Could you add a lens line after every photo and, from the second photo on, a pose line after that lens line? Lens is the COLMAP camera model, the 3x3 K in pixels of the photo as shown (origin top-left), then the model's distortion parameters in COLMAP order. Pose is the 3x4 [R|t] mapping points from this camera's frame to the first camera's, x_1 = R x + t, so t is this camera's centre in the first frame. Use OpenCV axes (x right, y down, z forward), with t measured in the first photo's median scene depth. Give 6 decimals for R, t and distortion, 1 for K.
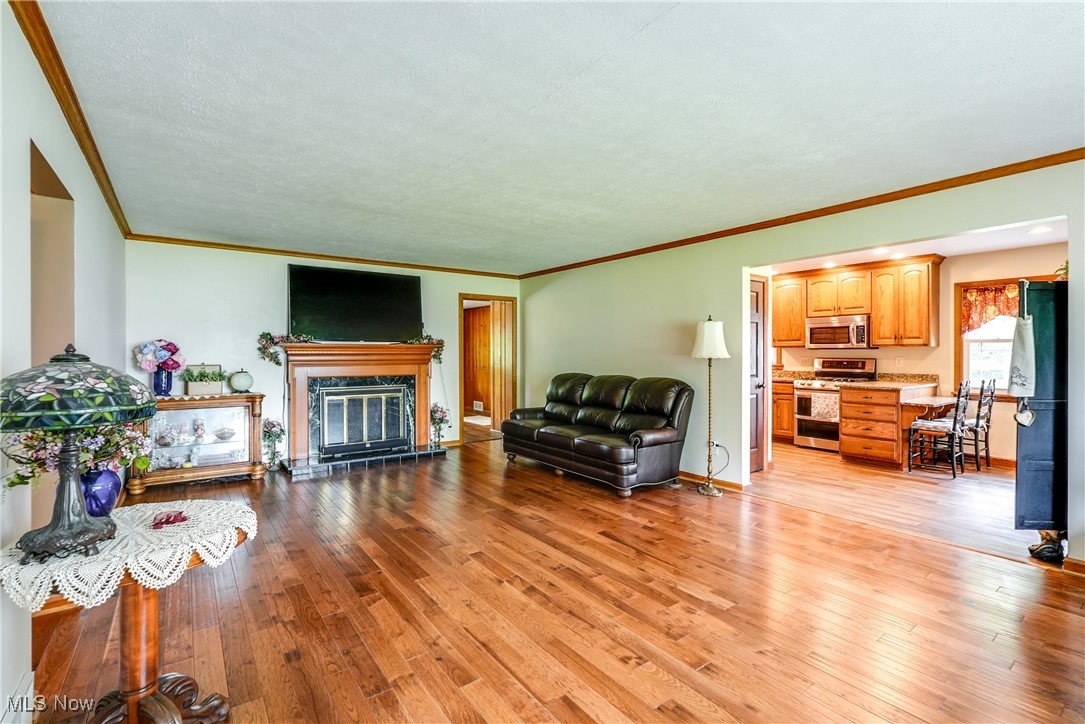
lens RADIAL K [[488.3, 0, 579.4], [0, 488.3, 355.3], [0, 0, 1]] dist [-0.003803, 0.000359]
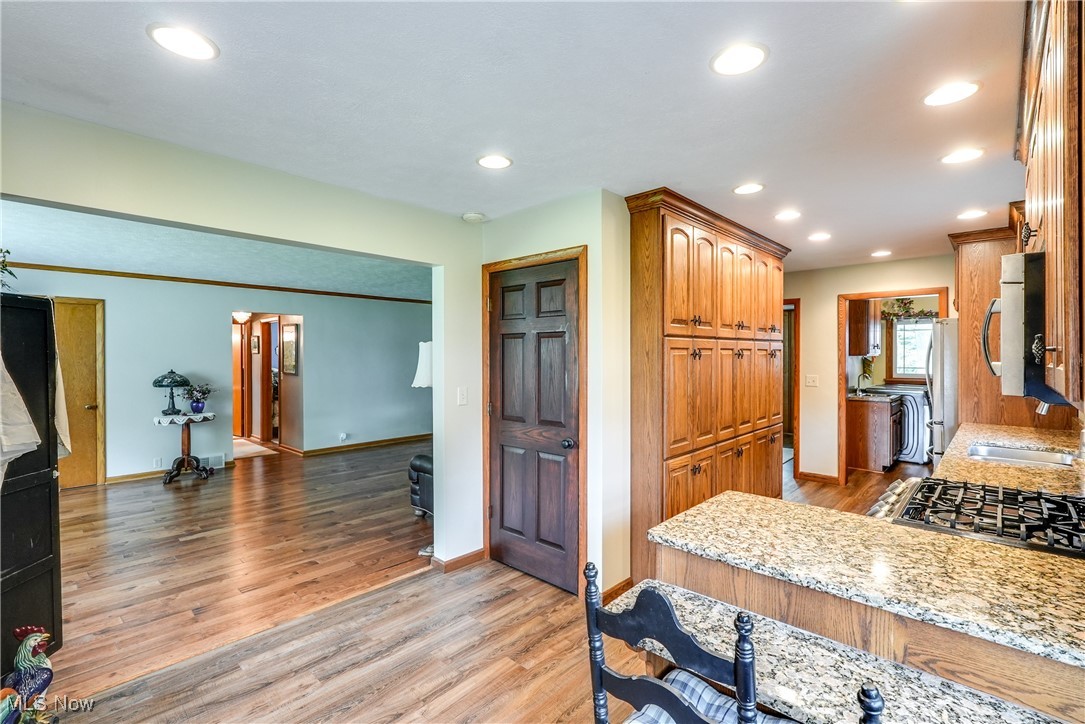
lens RADIAL K [[498.0, 0, 538.9], [0, 498.0, 357.2], [0, 0, 1]] dist [-0.010778, 0.001874]
pose [[0.132161, 0.003366, -0.991222, 0.807582], [-0.004271, 0.999987, 0.002827, -0.033730], [0.991219, 0.003860, 0.132174, 0.765627]]
